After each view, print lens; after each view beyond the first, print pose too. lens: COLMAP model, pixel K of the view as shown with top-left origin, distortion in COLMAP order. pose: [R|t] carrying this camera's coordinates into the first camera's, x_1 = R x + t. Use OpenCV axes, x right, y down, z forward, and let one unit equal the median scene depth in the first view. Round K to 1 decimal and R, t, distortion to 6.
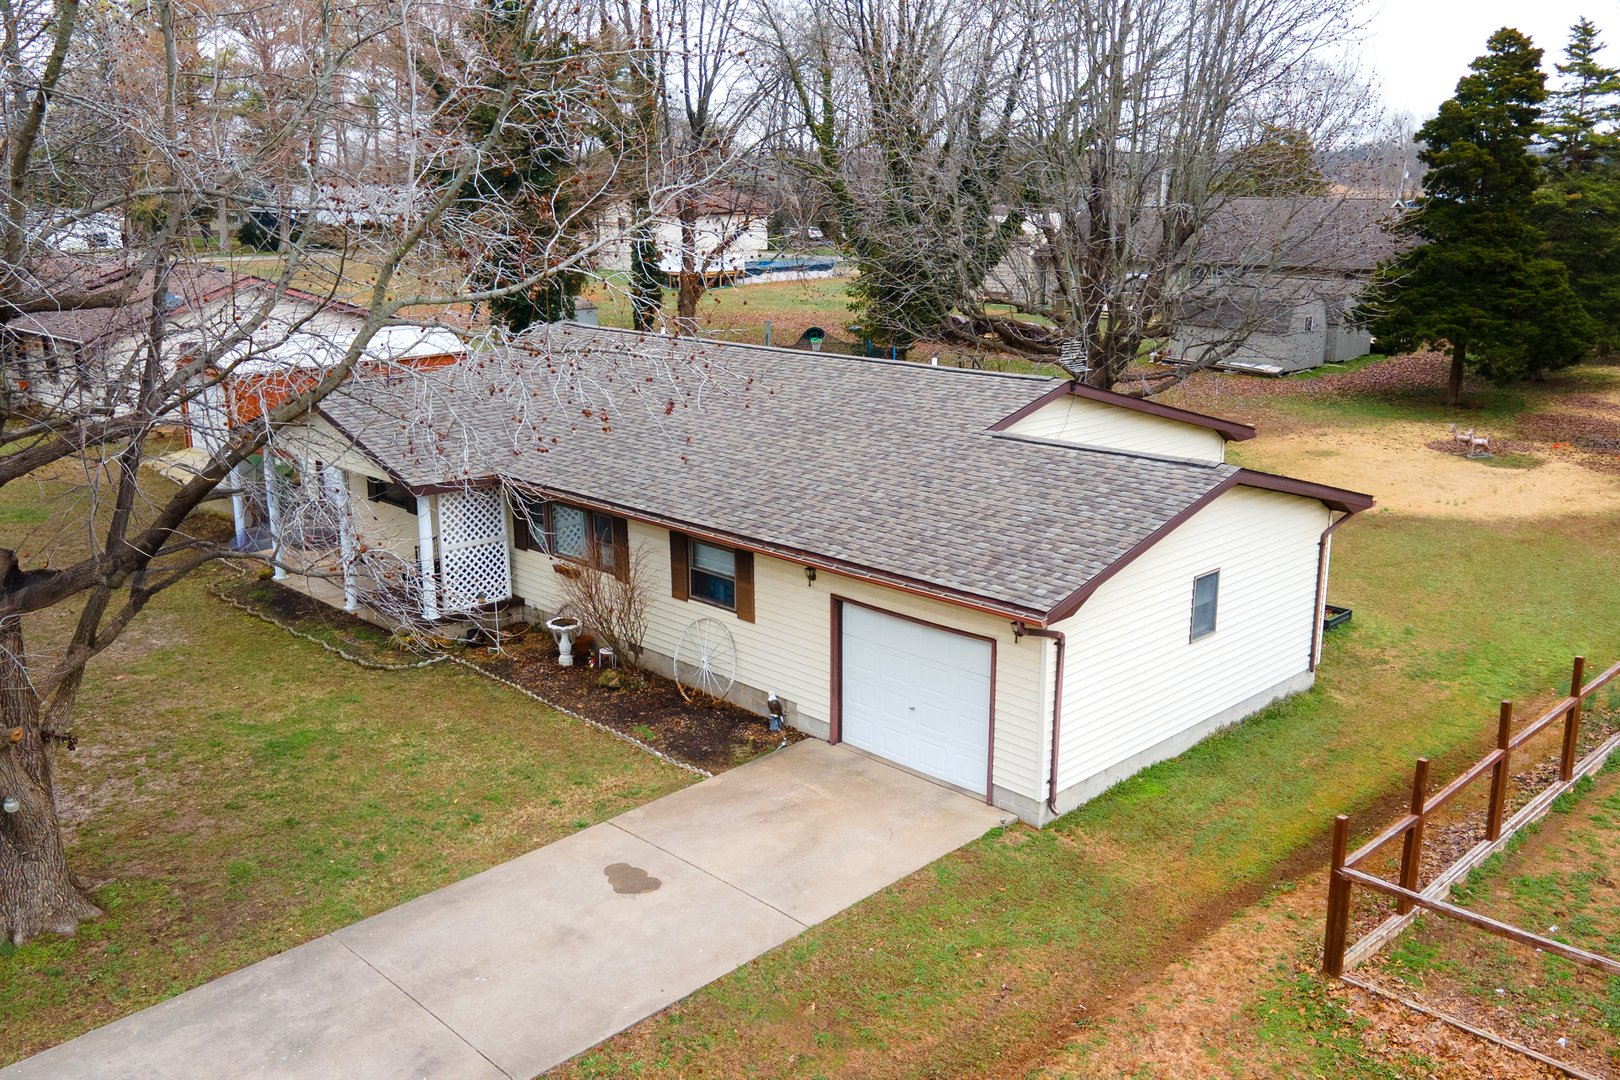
lens RADIAL K [[1376.4, 0, 810.0], [0, 1376.4, 540.0], [0, 0, 1]] dist [0.002111, 0.085611]
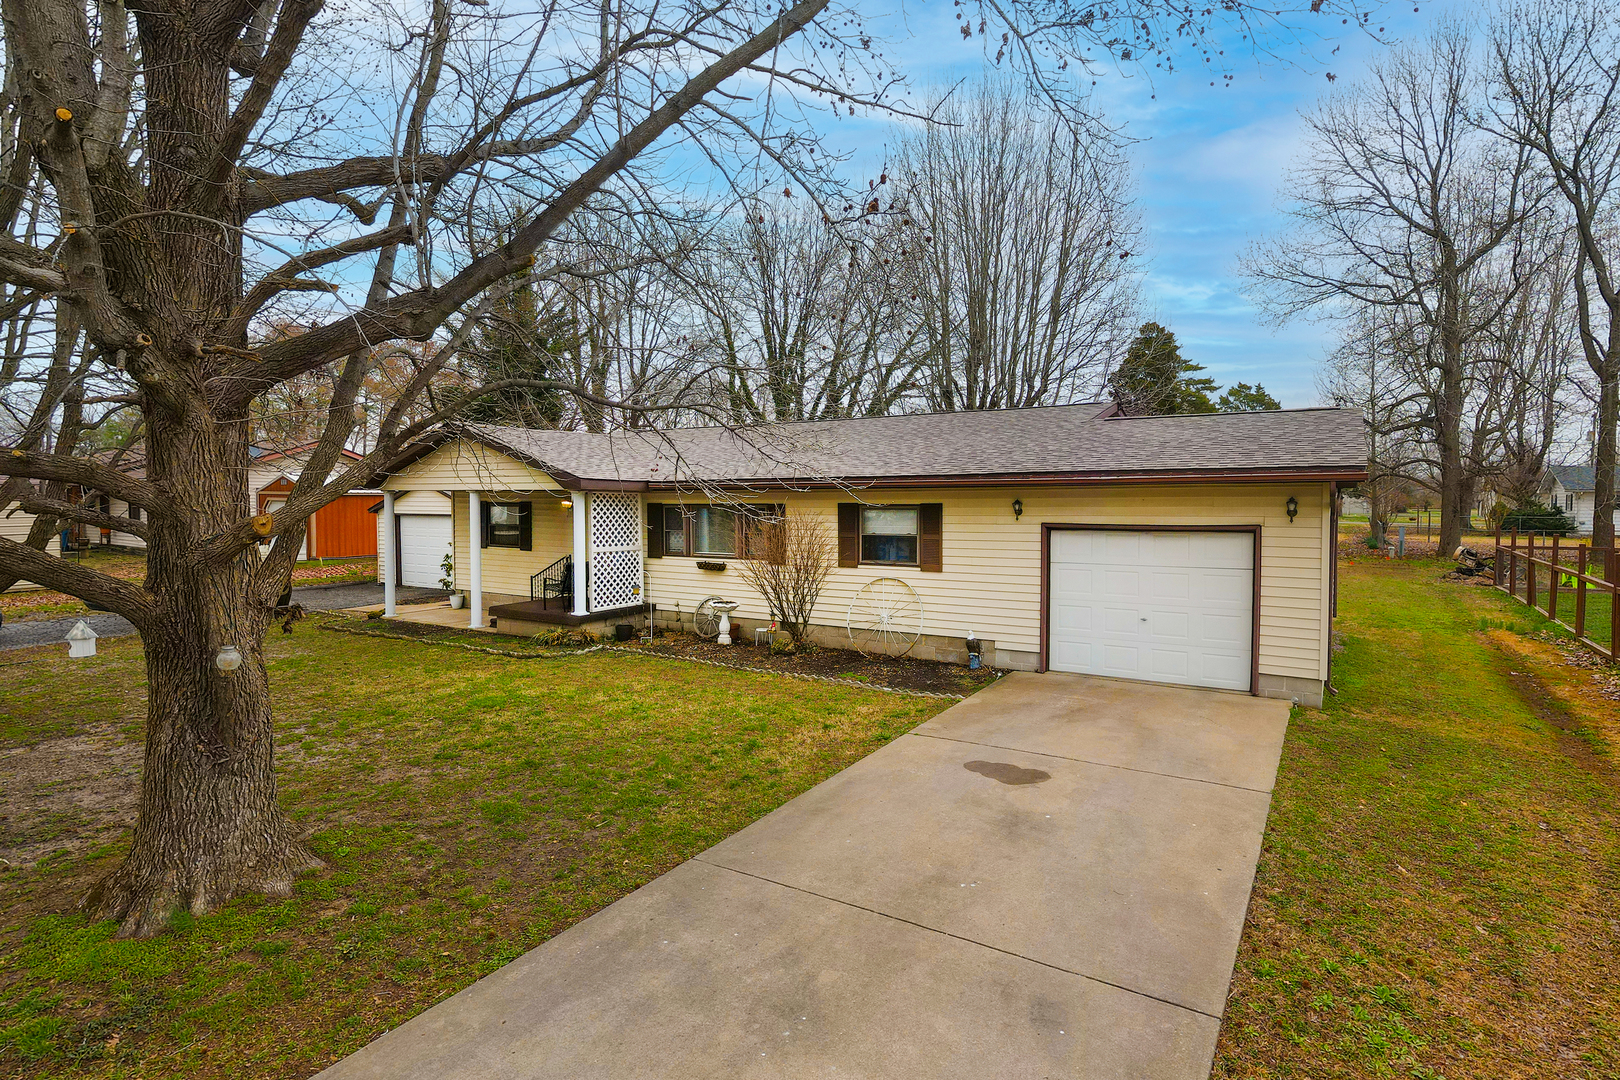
lens RADIAL K [[802.9, 0, 810.0], [0, 802.9, 540.0], [0, 0, 1]] dist [-0.003499, -0.000649]
pose [[0.972292, -0.005218, 0.233711, -0.310864], [0.055009, 0.976784, -0.207043, 0.173994], [-0.227204, 0.214162, 0.950007, 0.457397]]
